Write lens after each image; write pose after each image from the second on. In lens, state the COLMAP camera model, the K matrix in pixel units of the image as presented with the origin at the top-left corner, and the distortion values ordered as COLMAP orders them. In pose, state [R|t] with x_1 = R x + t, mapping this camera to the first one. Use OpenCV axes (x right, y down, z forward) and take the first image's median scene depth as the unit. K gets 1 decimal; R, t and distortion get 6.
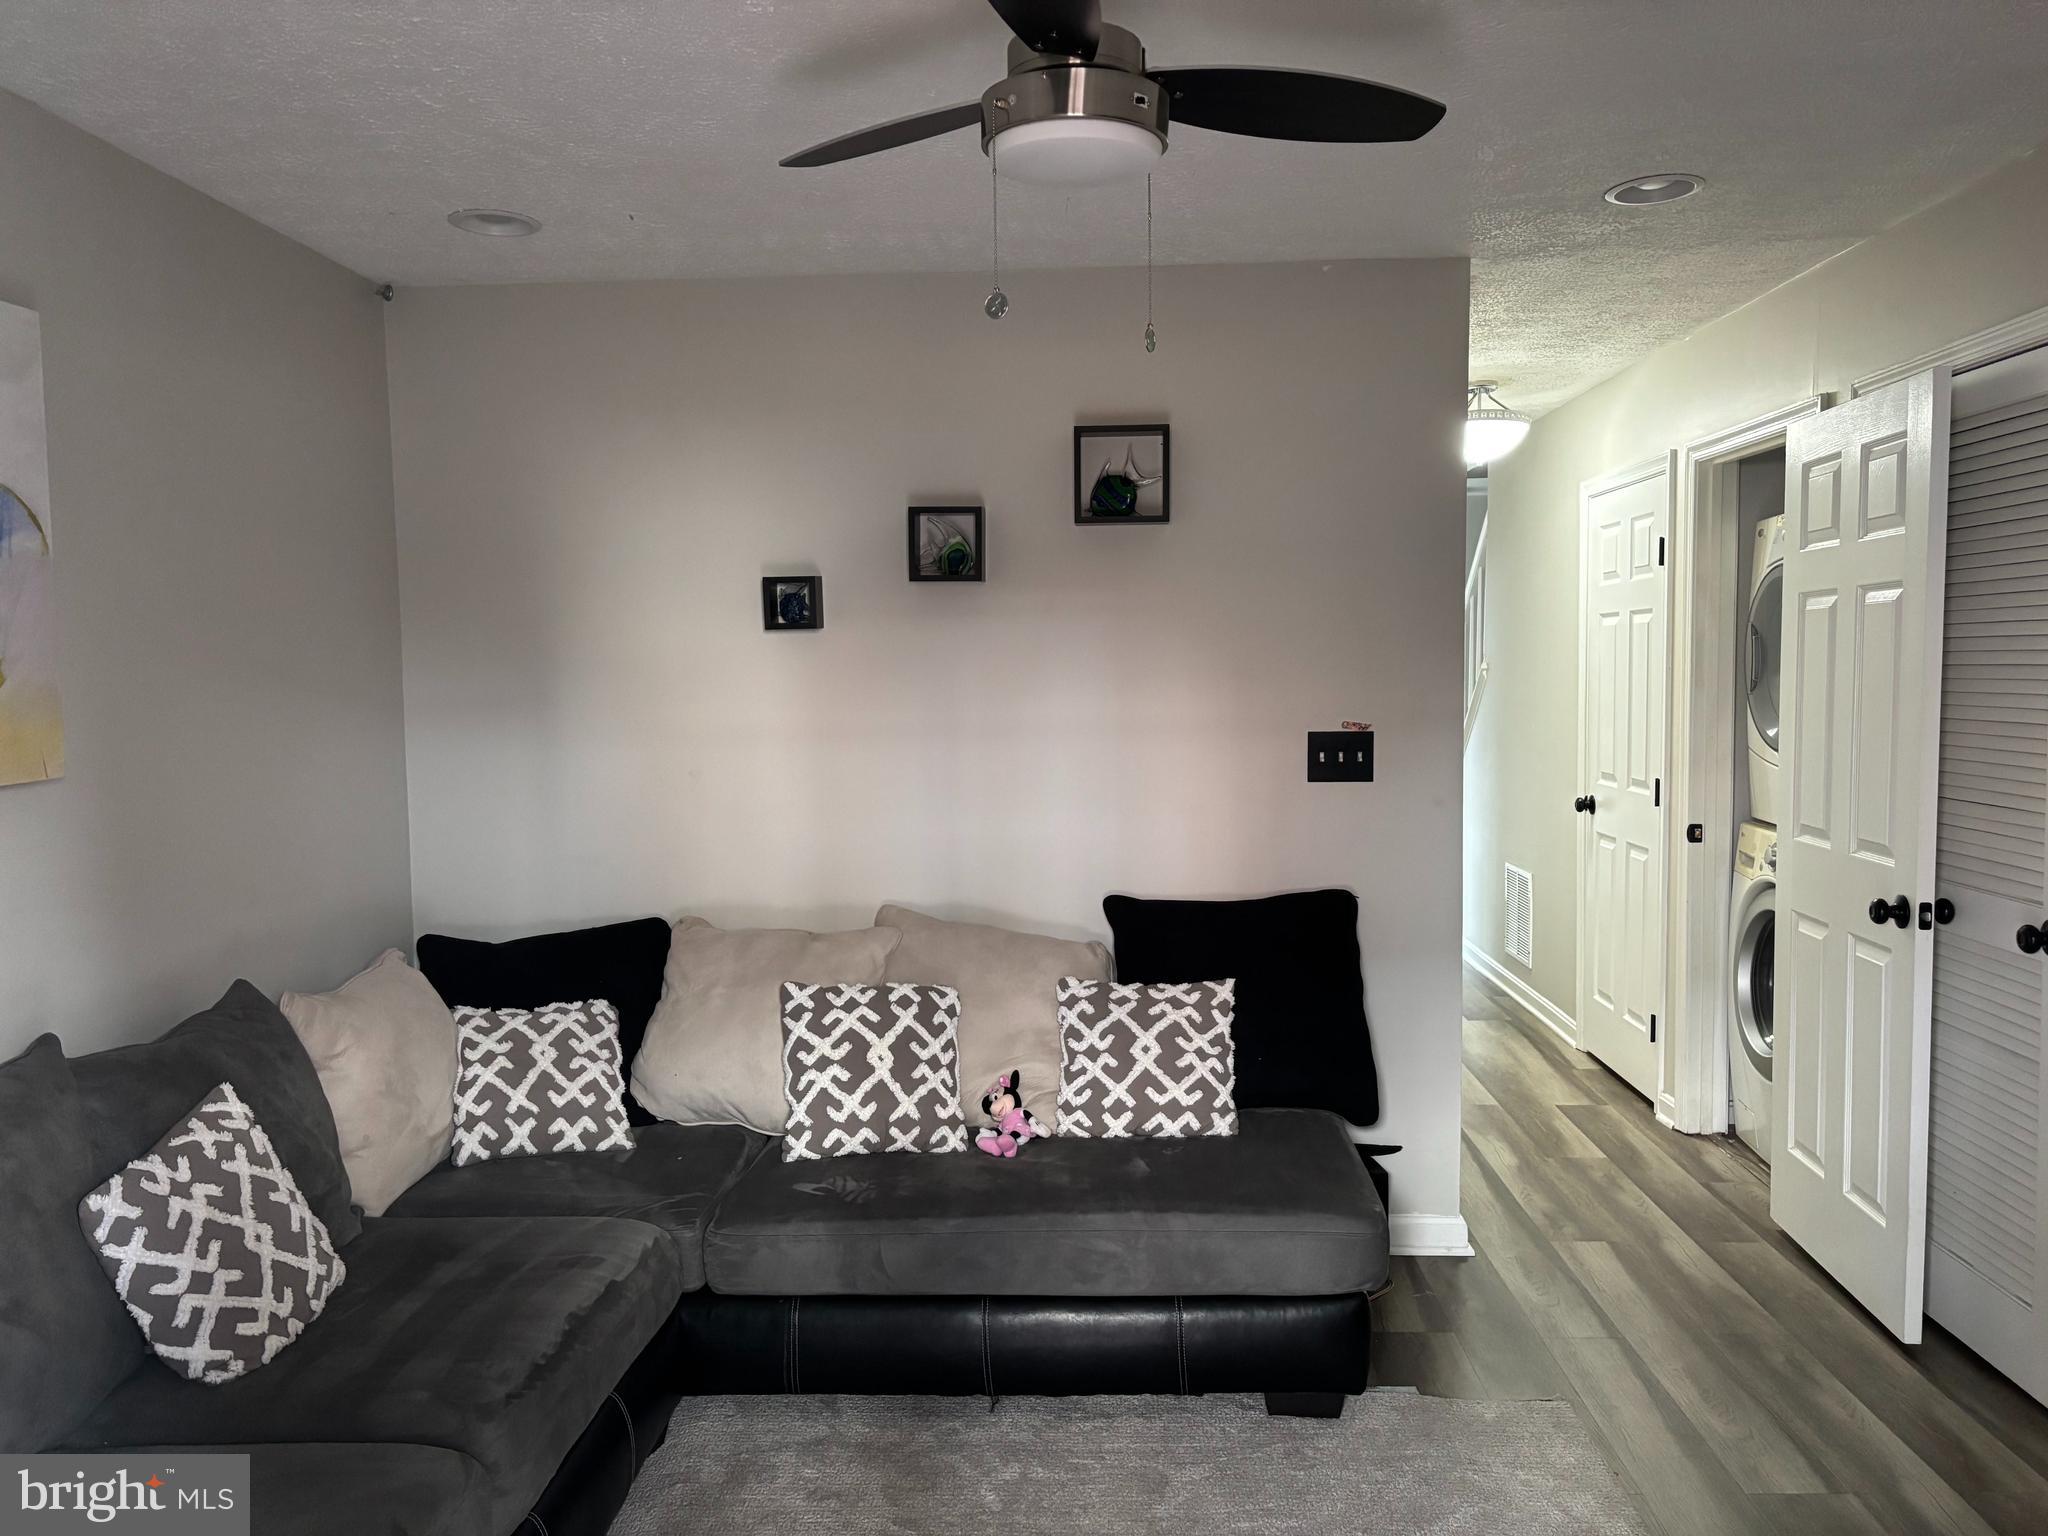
lens RADIAL K [[1540.1, 0, 1026.1], [0, 1540.1, 766.8], [0, 0, 1]] dist [0.004147, -0.001994]
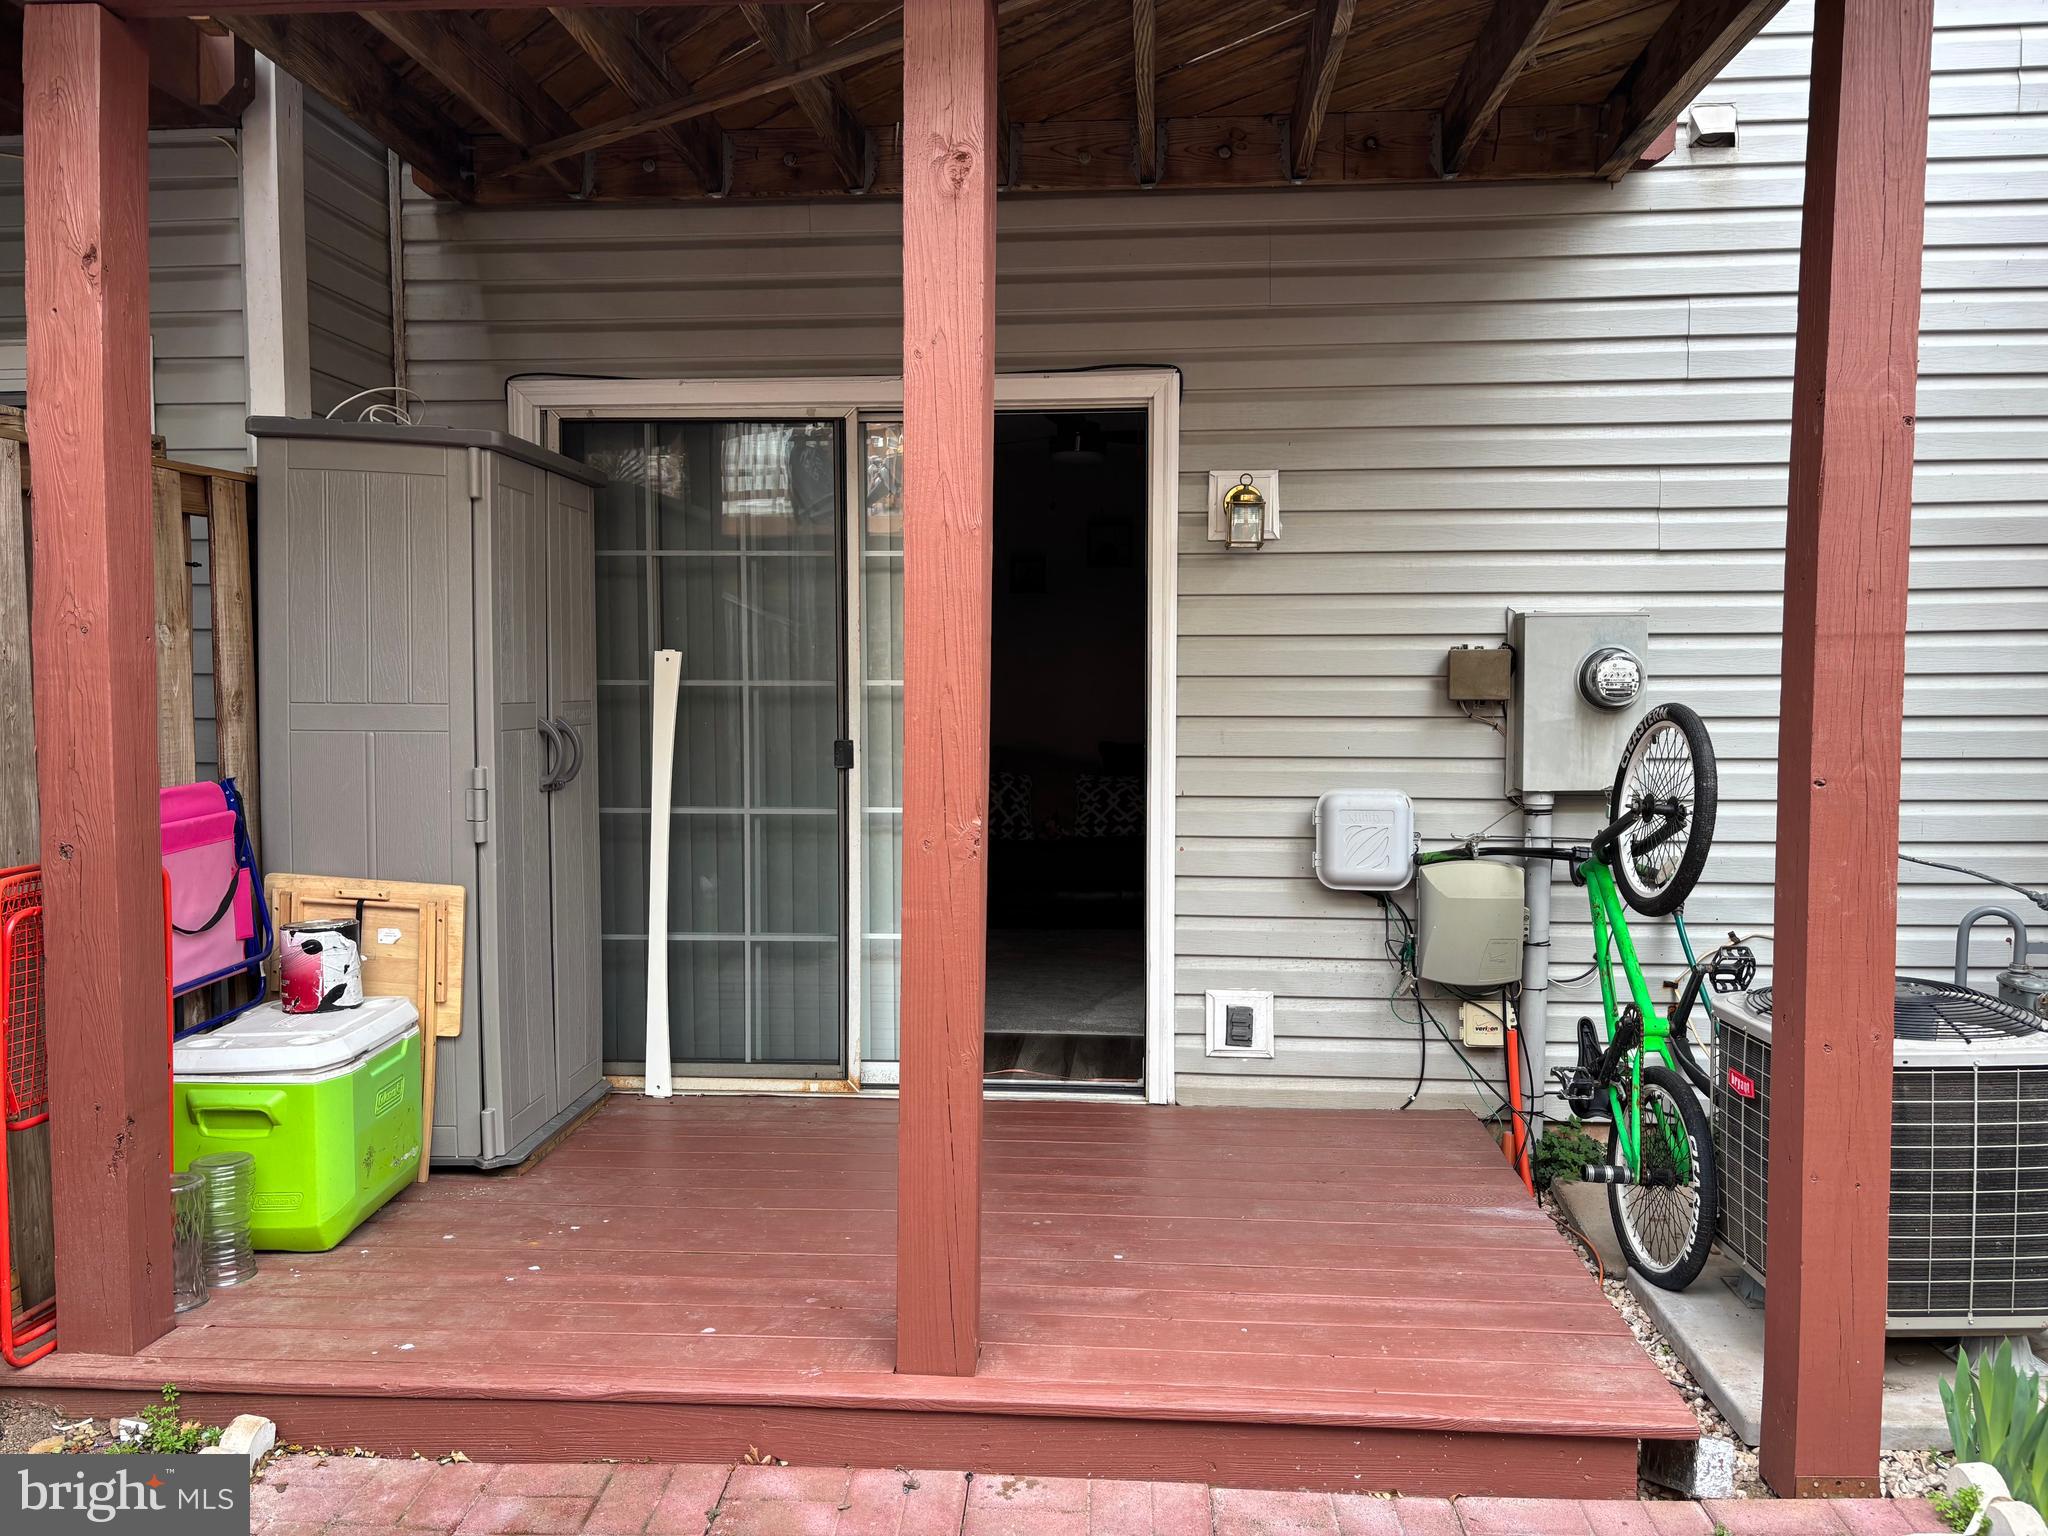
lens RADIAL K [[1540.1, 0, 1026.9], [0, 1540.1, 763.8], [0, 0, 1]] dist [0.004147, -0.001994]
pose [[0.999384, 0.014973, -0.031738, 0.021330], [-0.014965, 0.999888, 0.000482, 0.131325], [0.031742, -0.000007, 0.999496, -1.276927]]
